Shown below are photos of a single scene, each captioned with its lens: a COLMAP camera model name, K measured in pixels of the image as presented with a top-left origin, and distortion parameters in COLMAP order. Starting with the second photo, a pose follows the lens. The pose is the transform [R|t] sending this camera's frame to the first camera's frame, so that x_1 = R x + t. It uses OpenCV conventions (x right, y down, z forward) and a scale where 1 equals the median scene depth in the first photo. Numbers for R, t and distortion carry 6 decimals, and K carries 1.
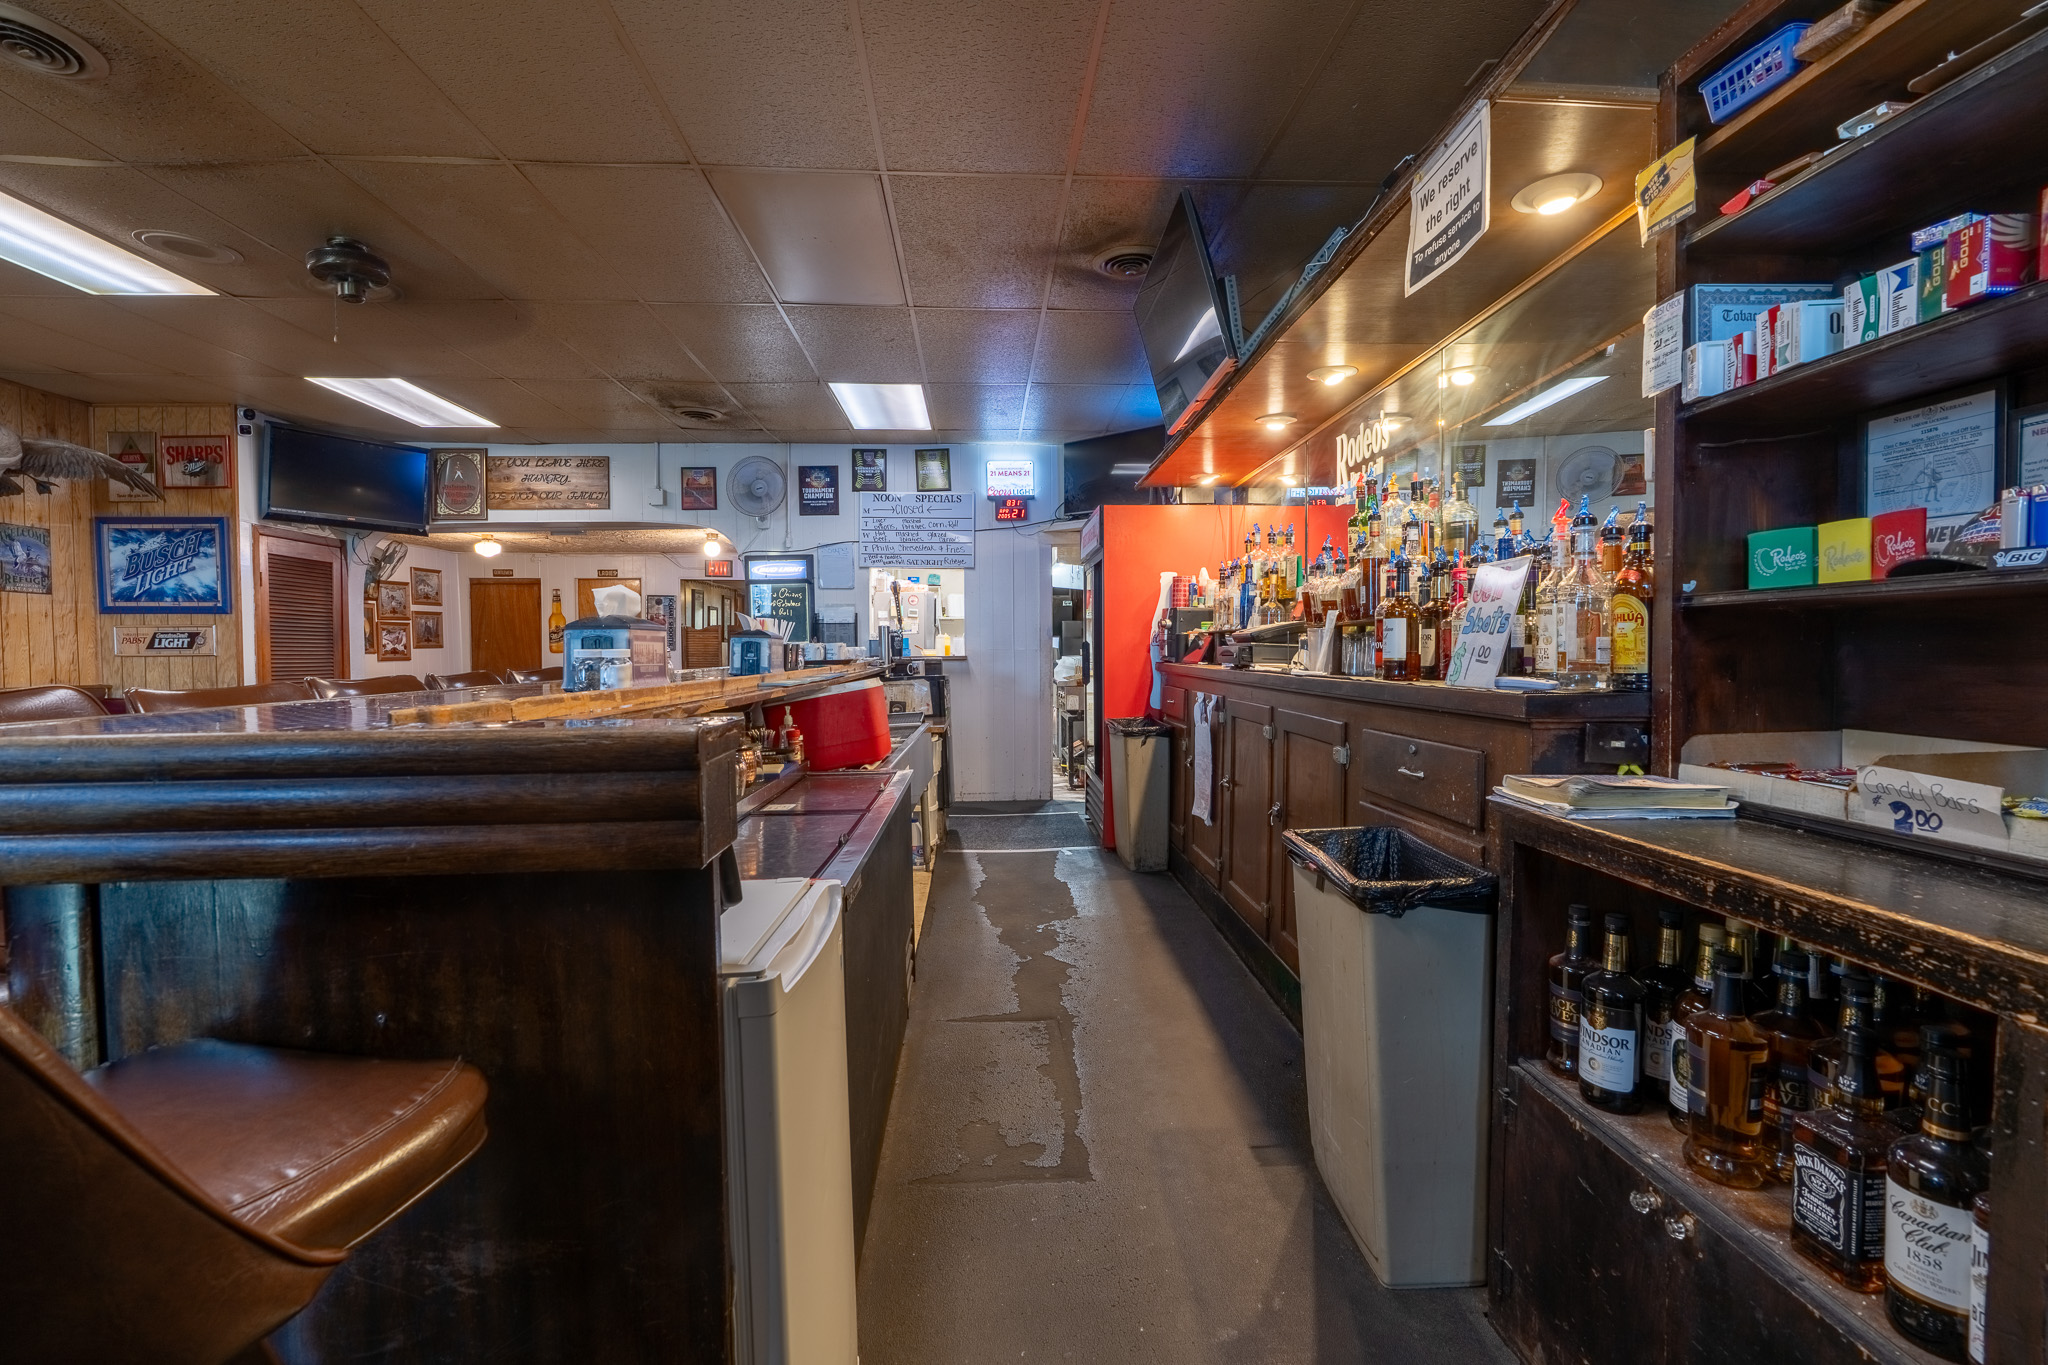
lens RADIAL K [[925.8, 0, 1019.7], [0, 925.8, 677.0], [0, 0, 1]] dist [-0.010484, 0.002541]
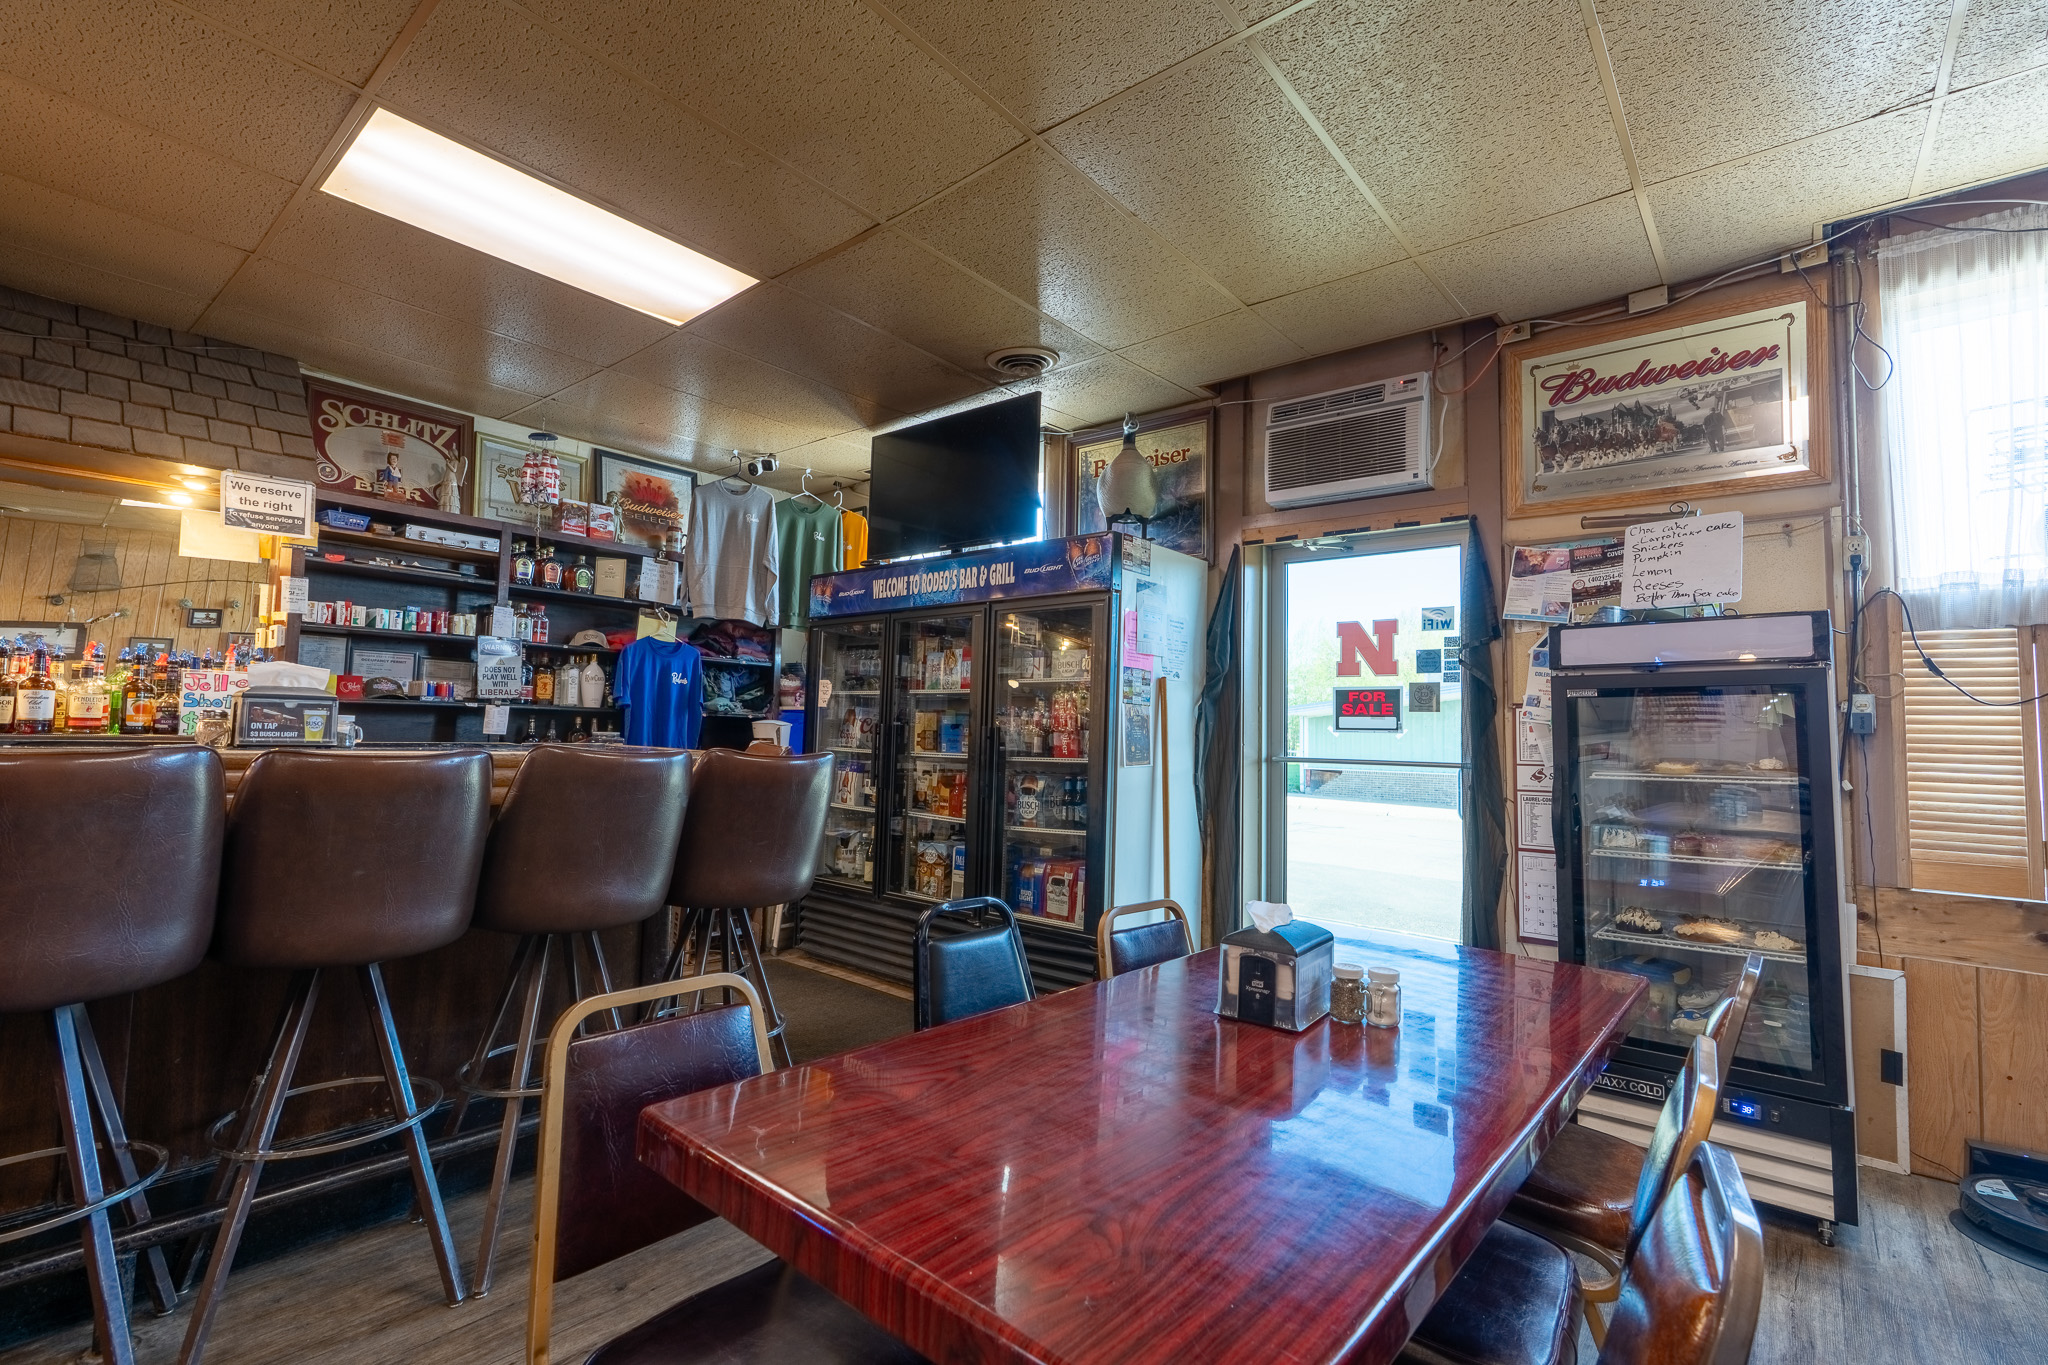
lens RADIAL K [[925.8, 0, 1022.7], [0, 925.8, 675.7], [0, 0, 1]] dist [-0.010484, 0.002541]
pose [[-0.736721, 0.029143, 0.675568, -0.520907], [-0.001018, 0.999022, -0.044207, -0.007601], [-0.676196, -0.033256, -0.735971, 0.324046]]
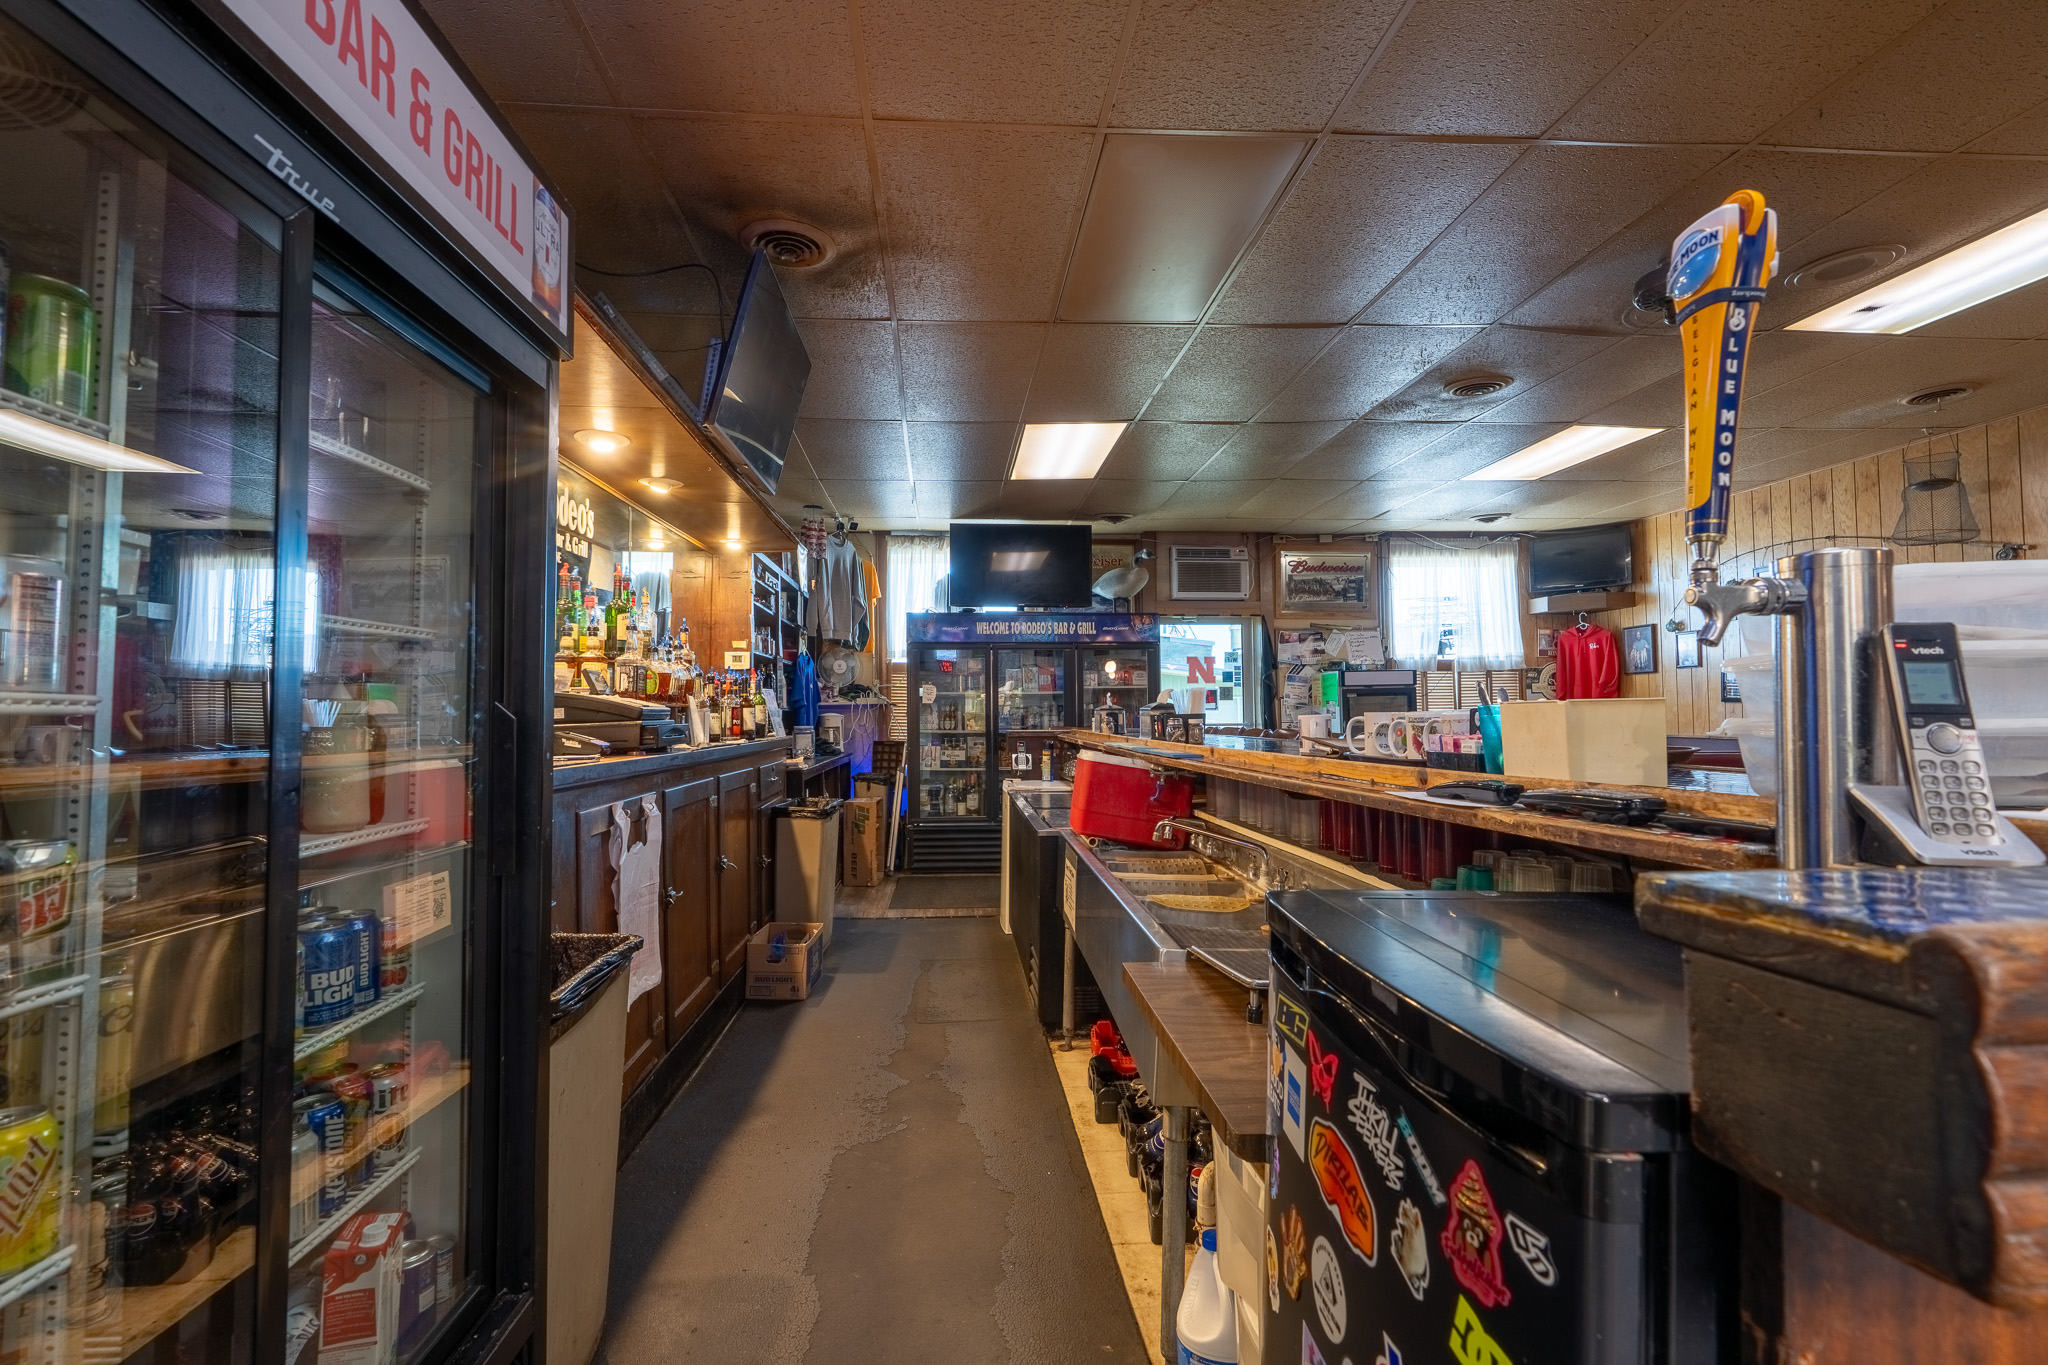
lens RADIAL K [[925.8, 0, 1018.4], [0, 925.8, 680.5], [0, 0, 1]] dist [-0.010484, 0.002541]
pose [[-0.999246, 0.012851, -0.036636, -0.023162], [0.013099, 0.999893, -0.006554, -0.031315], [0.036548, -0.007029, -0.999307, 0.926249]]
